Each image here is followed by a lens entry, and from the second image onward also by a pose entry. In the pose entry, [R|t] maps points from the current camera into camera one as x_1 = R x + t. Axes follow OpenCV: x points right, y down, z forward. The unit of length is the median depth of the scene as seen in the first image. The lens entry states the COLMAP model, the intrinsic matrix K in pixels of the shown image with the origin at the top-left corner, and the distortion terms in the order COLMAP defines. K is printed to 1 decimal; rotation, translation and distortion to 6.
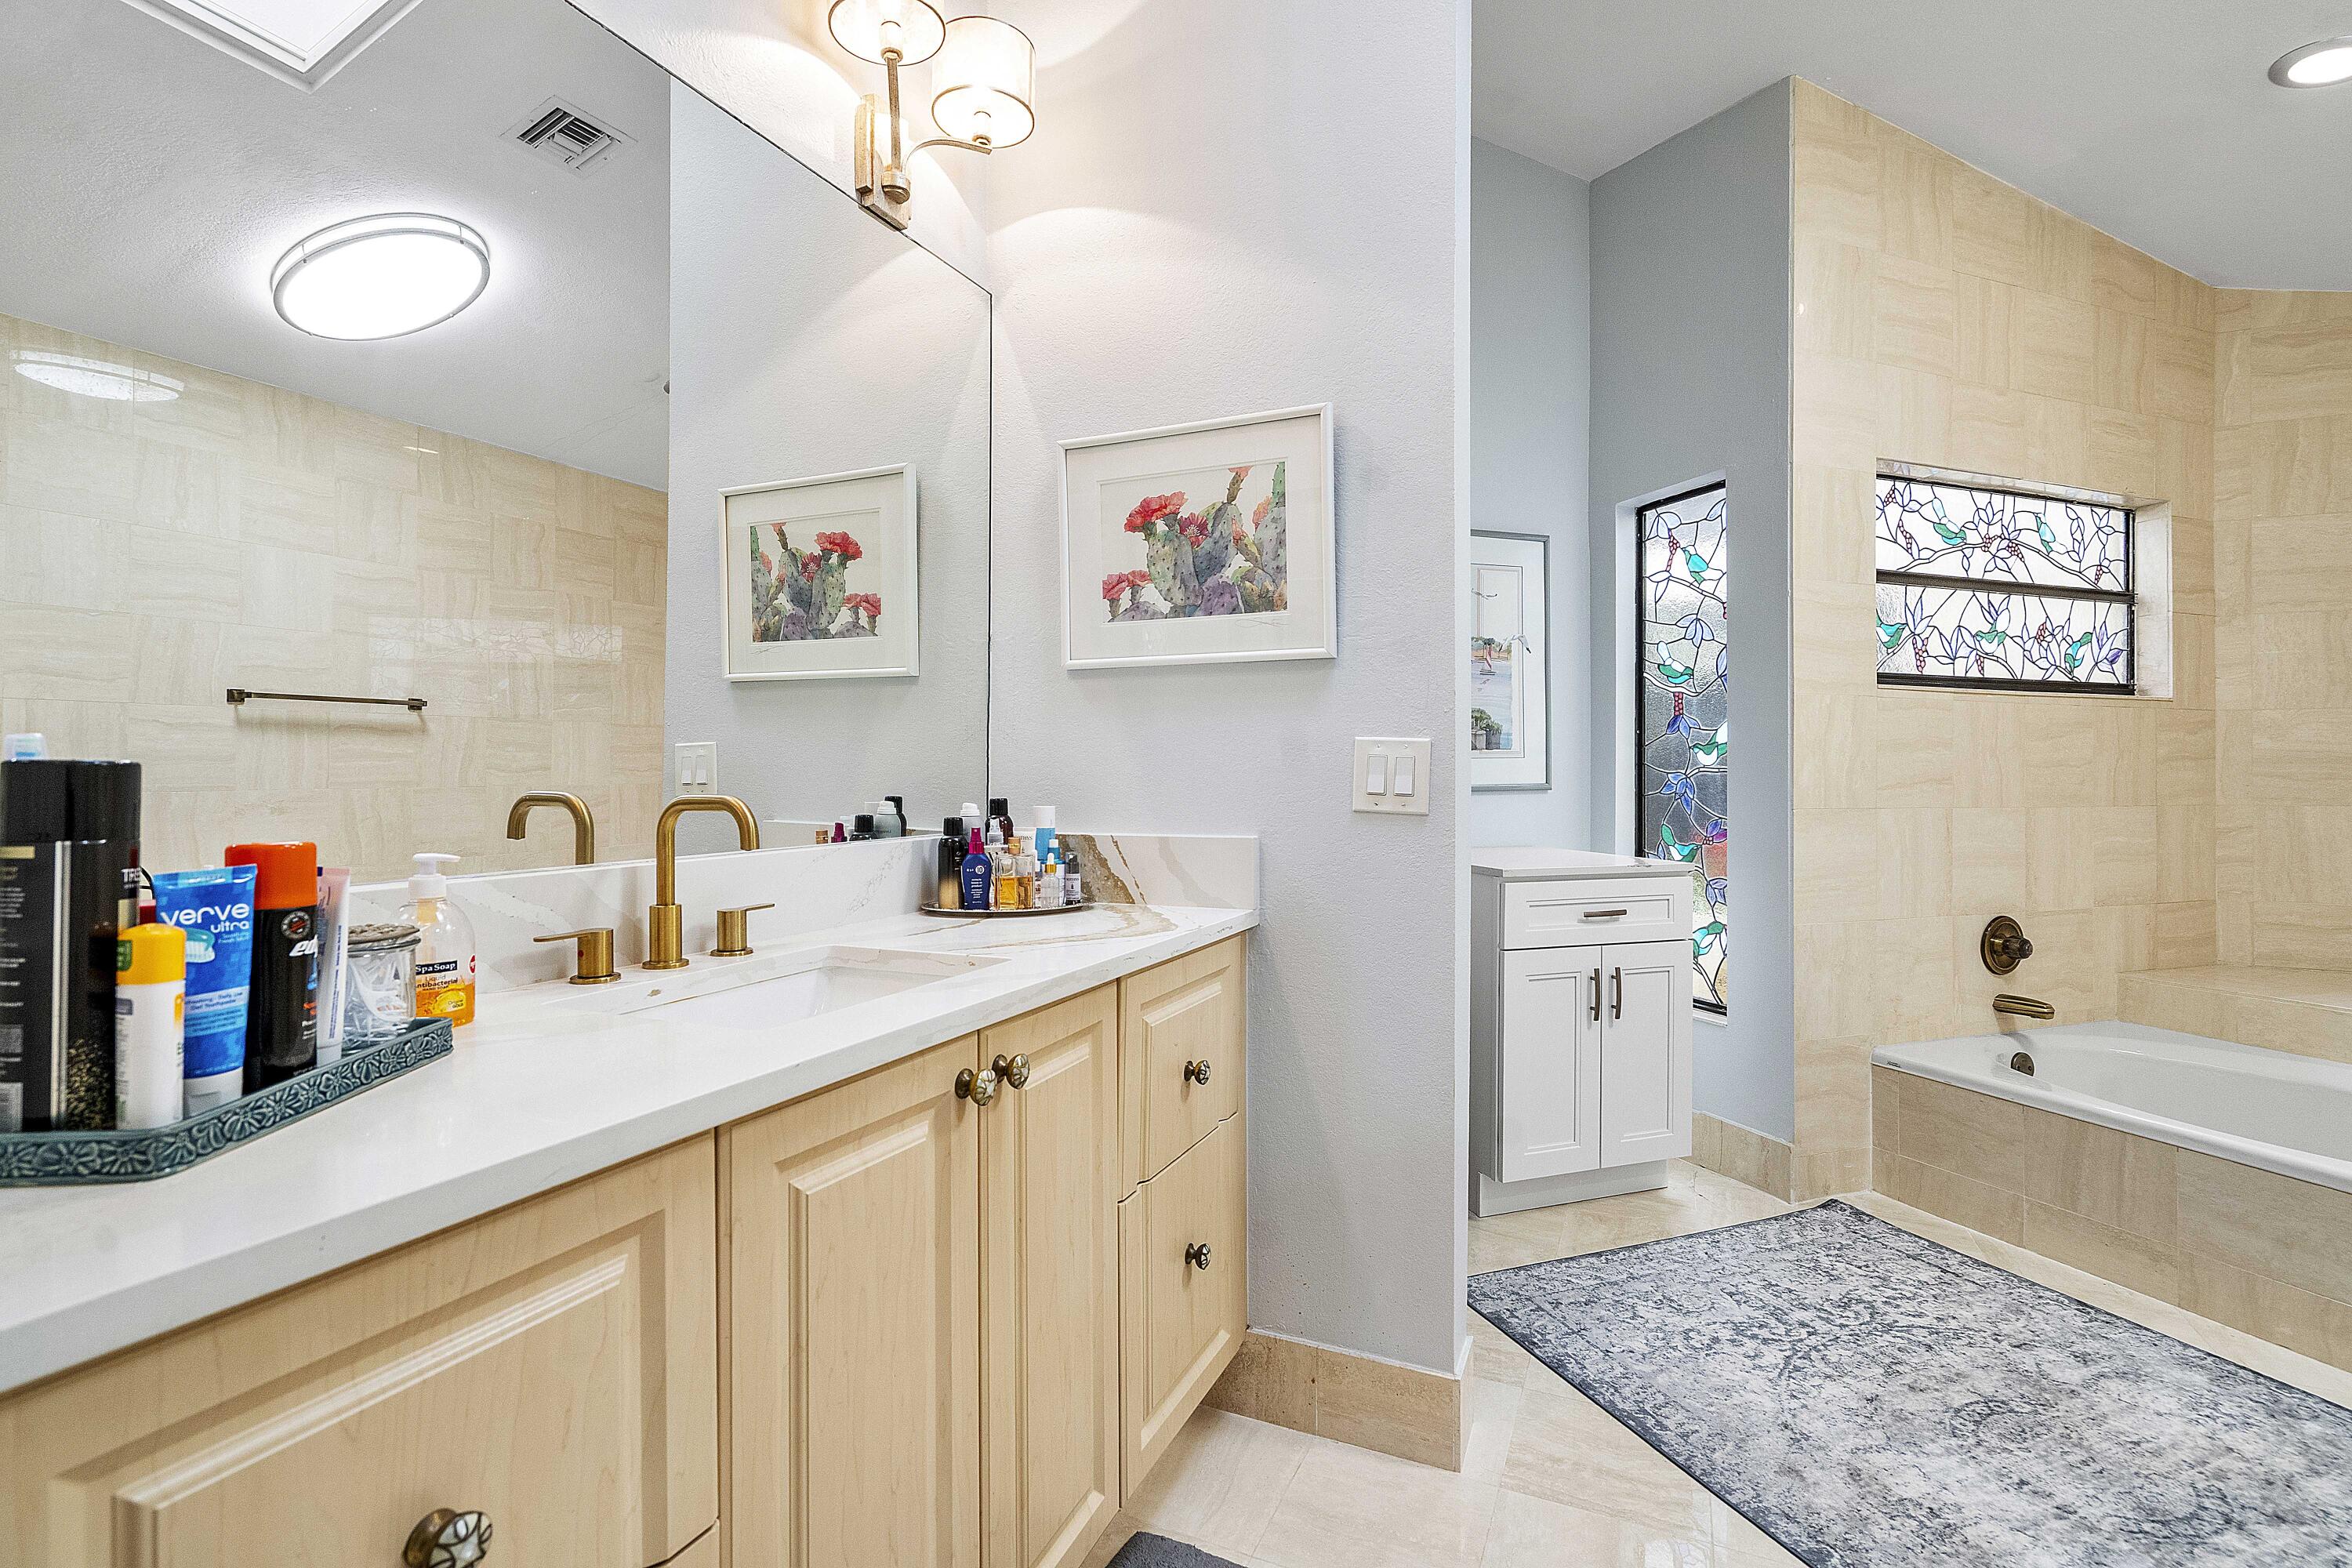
lens RADIAL K [[1091.1, 0, 1177.4], [0, 1091.1, 766.7], [0, 0, 1]] dist [-0.001182, 0.000292]
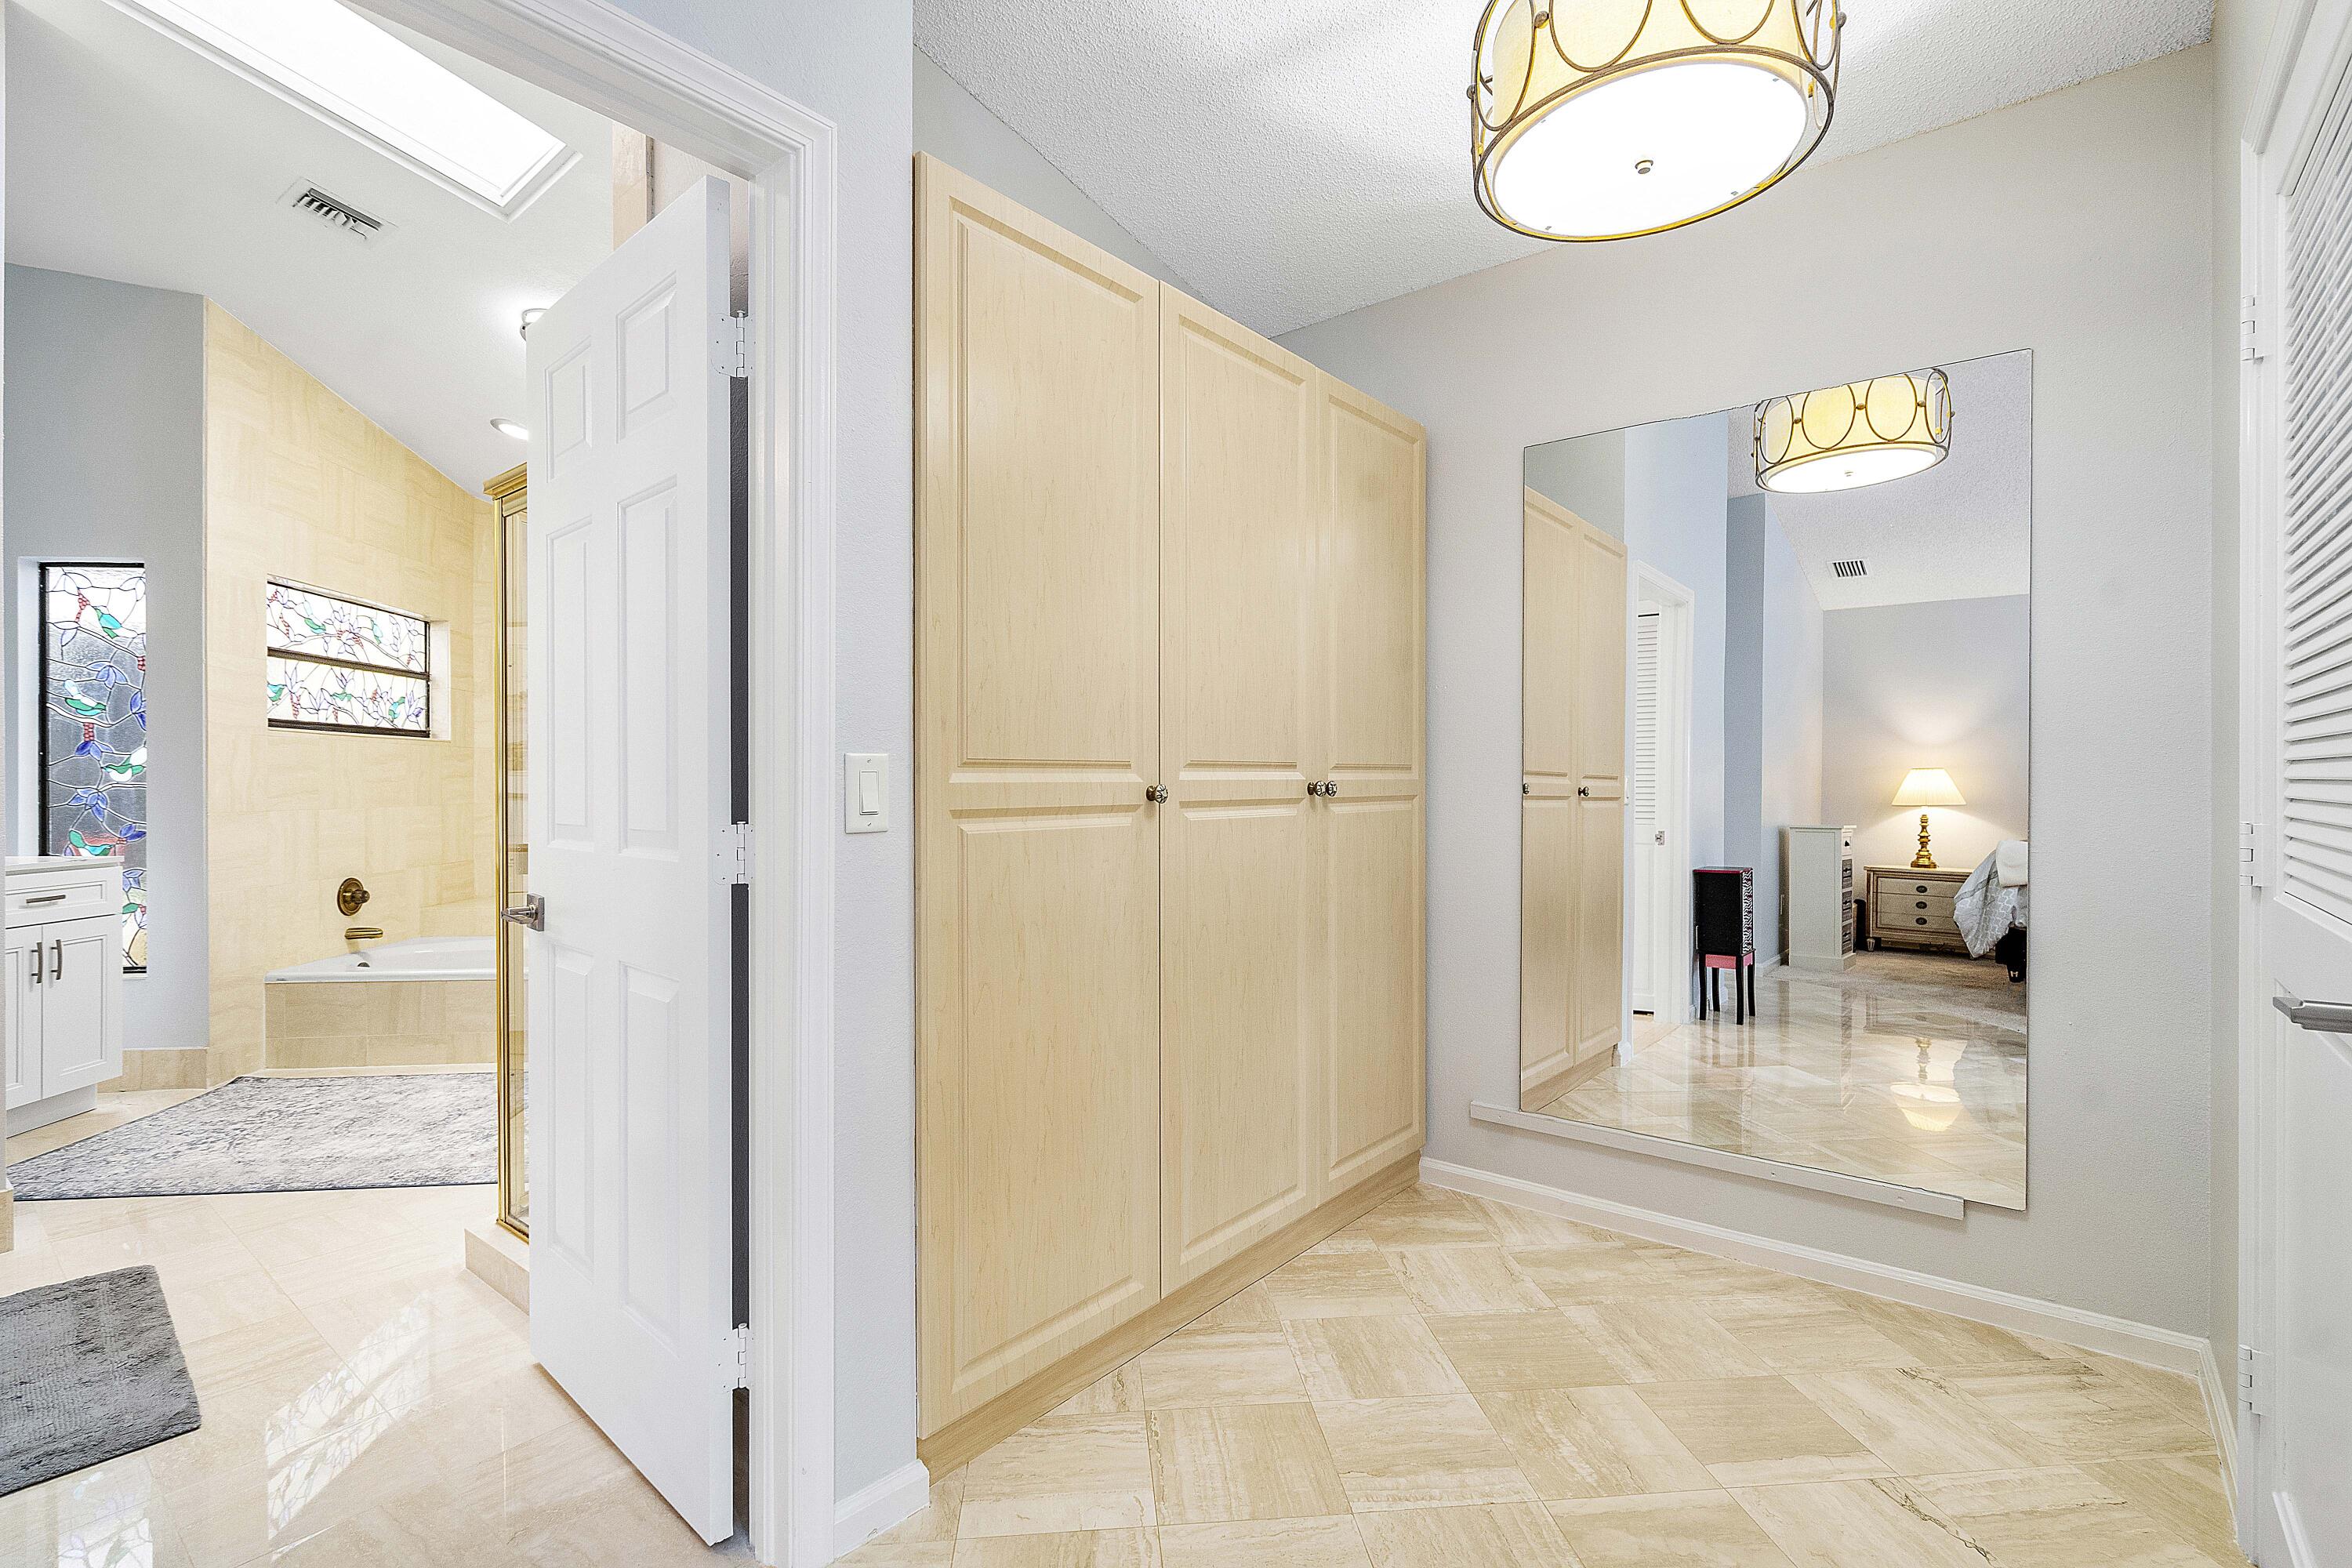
lens RADIAL K [[1091.1, 0, 1178.3], [0, 1091.1, 776.7], [0, 0, 1]] dist [-0.001182, 0.000292]
pose [[0.254622, 0.000011, 0.967041, -0.435247], [-0.000197, 1.000000, 0.000040, -0.007804], [-0.967041, -0.000200, 0.254622, -0.523573]]
